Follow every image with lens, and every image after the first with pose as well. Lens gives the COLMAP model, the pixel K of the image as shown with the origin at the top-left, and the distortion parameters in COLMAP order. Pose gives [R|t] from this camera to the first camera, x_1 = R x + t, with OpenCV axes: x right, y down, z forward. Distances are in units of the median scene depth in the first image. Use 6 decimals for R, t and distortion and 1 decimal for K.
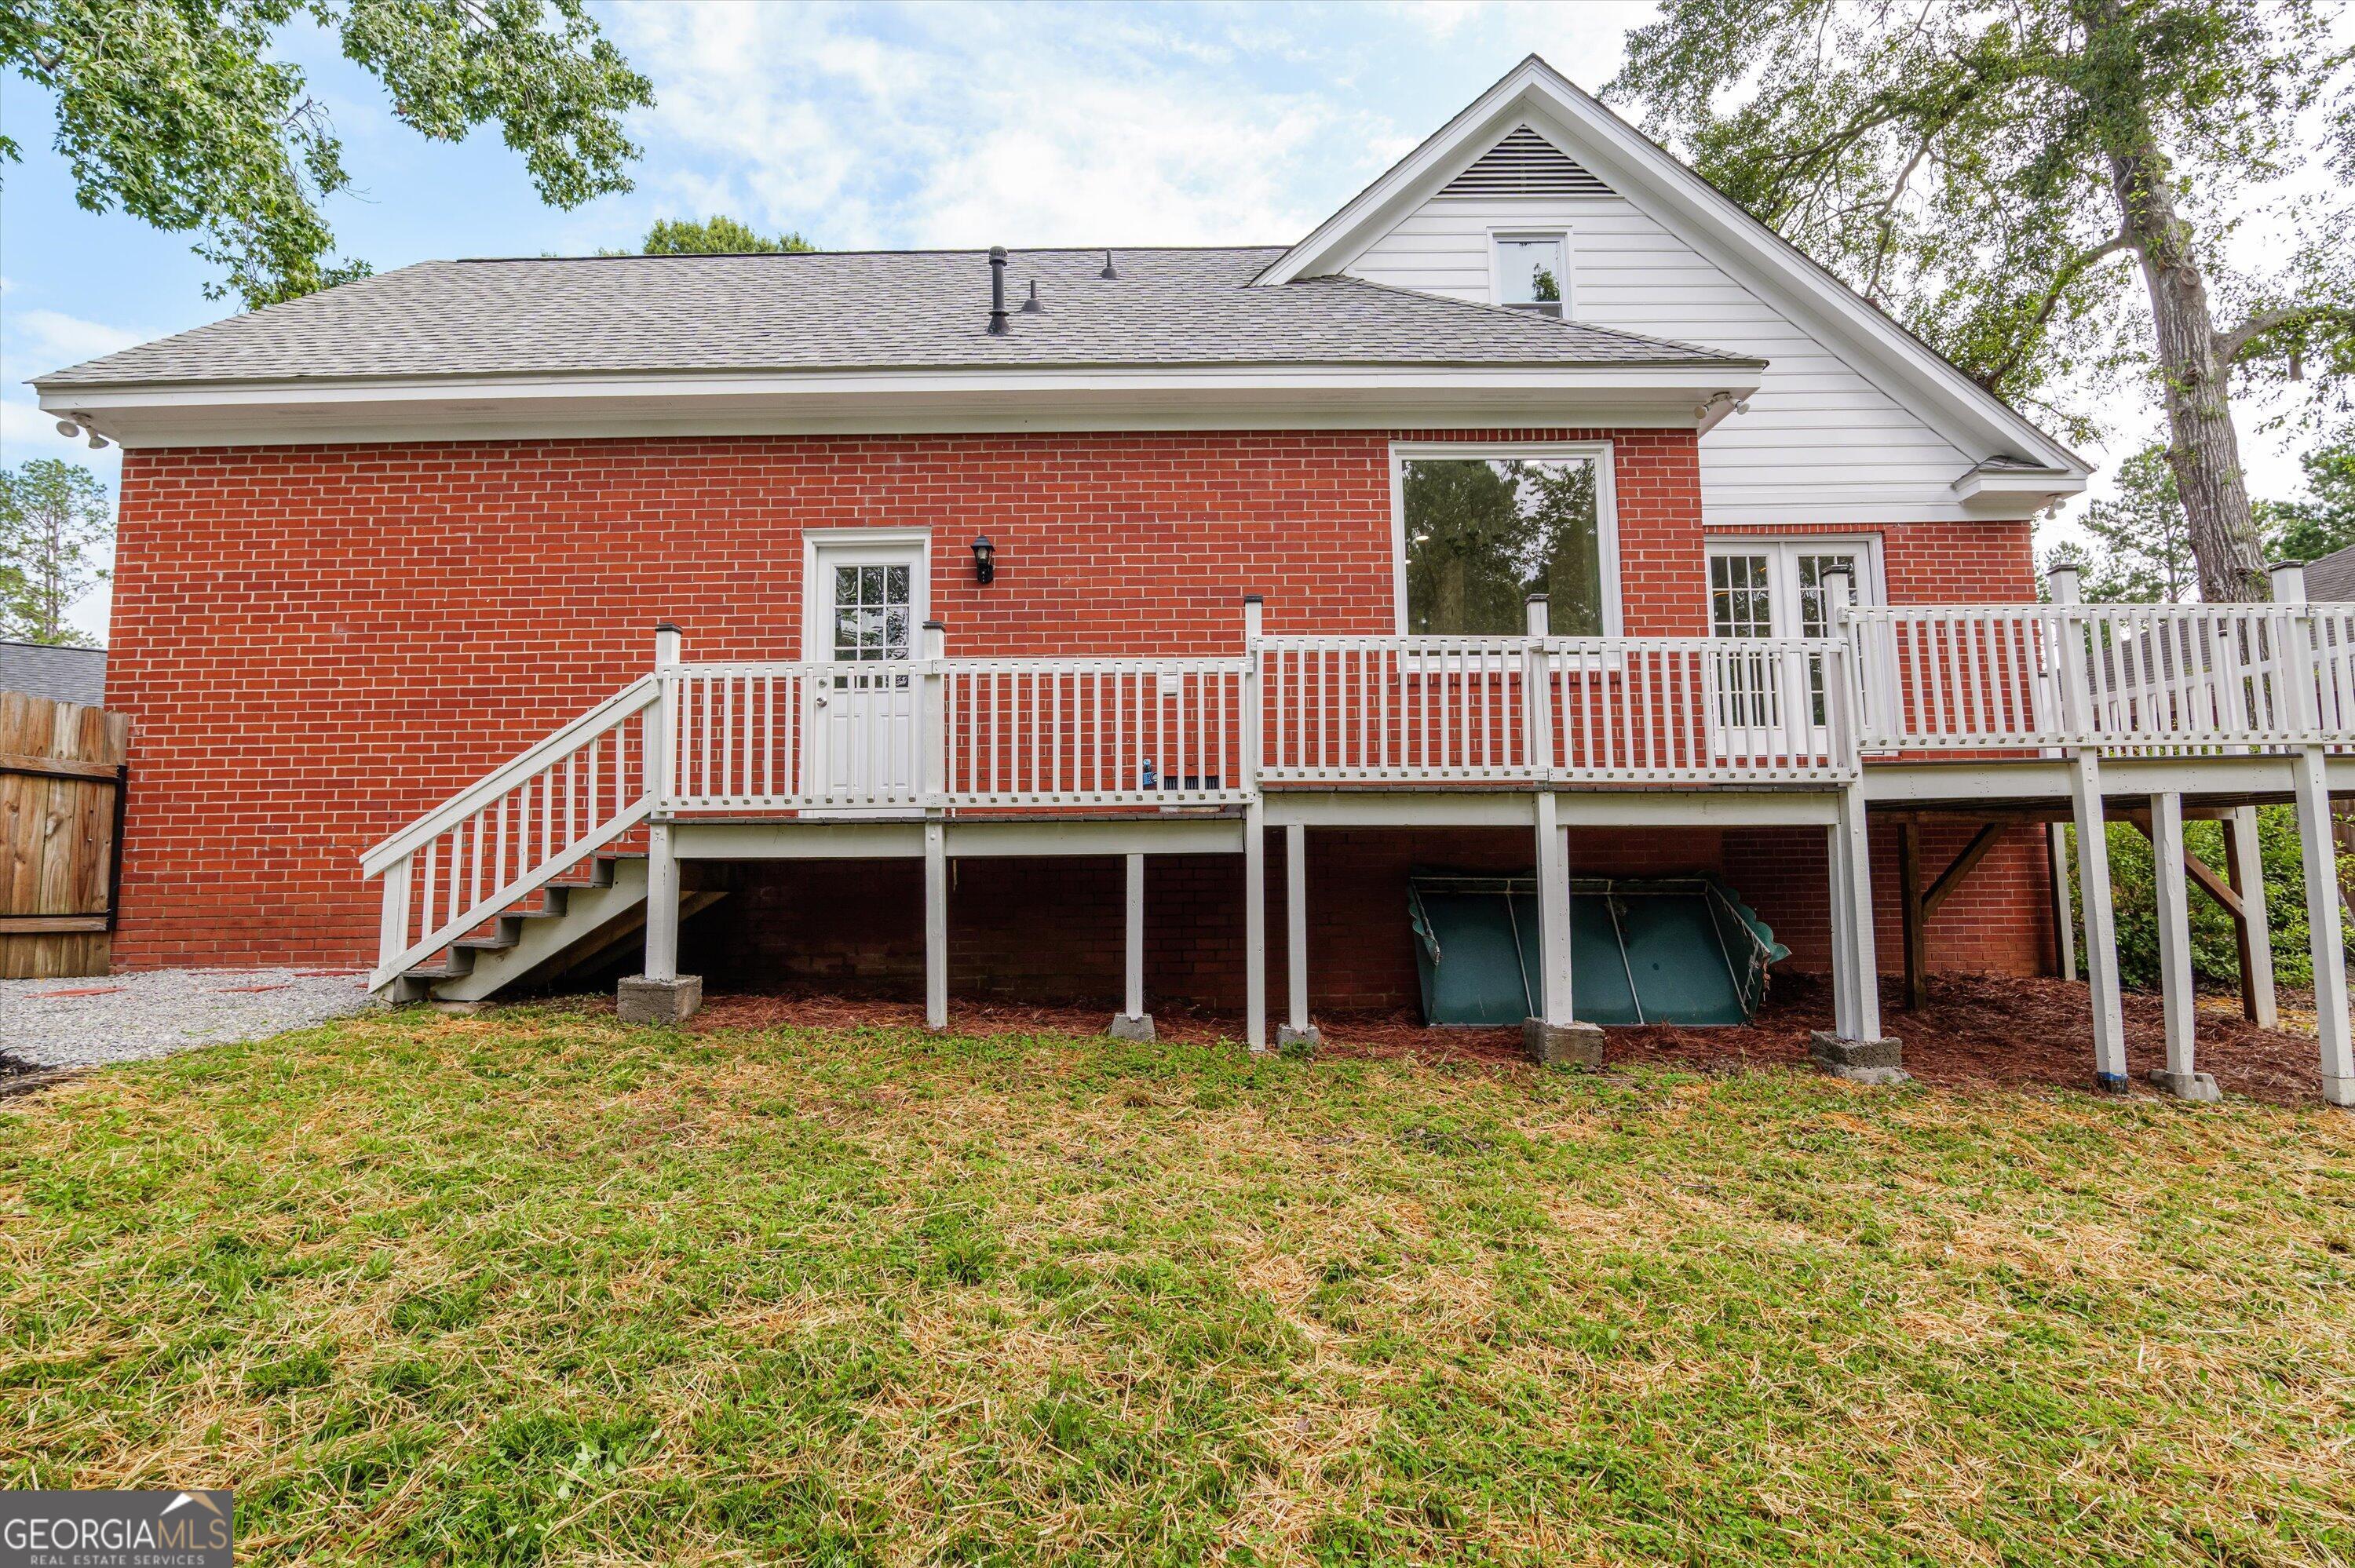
lens RADIAL K [[1097.0, 0, 1178.8], [0, 1097.0, 777.2], [0, 0, 1]] dist [-0.023043, 0.005076]
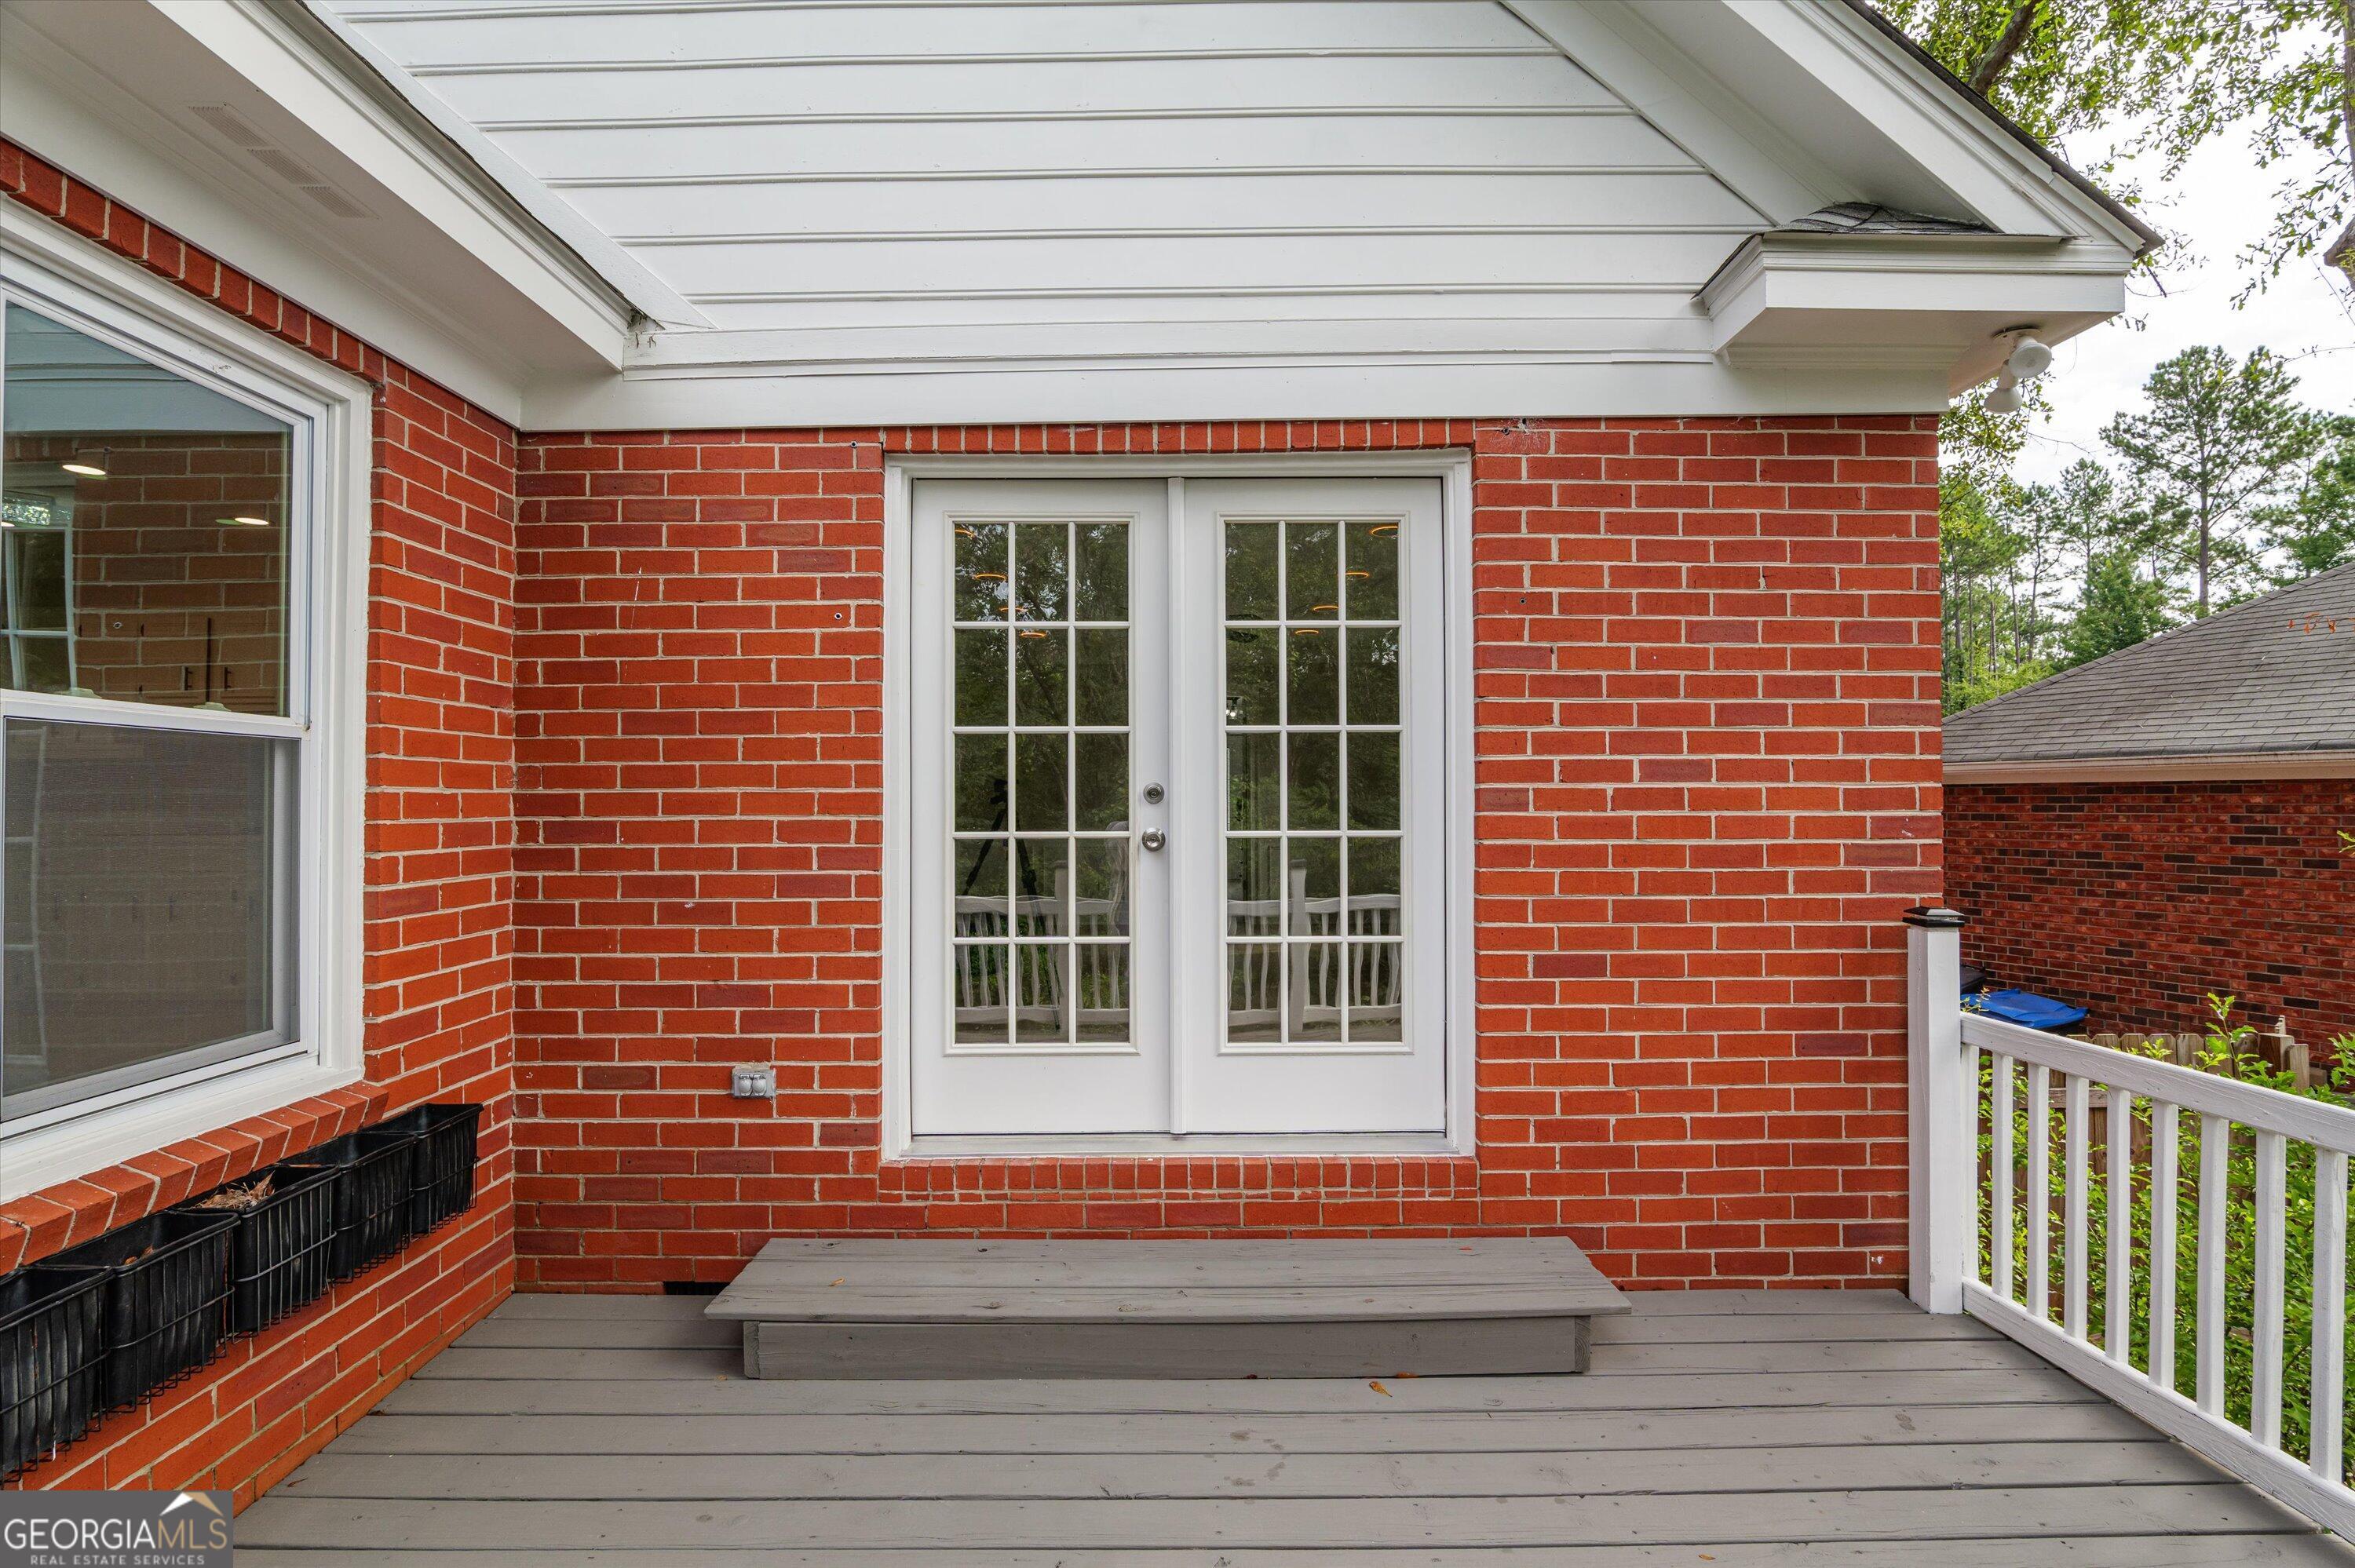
lens RADIAL K [[1097.0, 0, 1183.2], [0, 1097.0, 776.6], [0, 0, 1]] dist [-0.023043, 0.005076]
pose [[0.999976, 0.006711, 0.001652, 0.565916], [-0.006818, 0.997030, 0.076712, -0.154249], [-0.001132, -0.076721, 0.997052, 0.676184]]
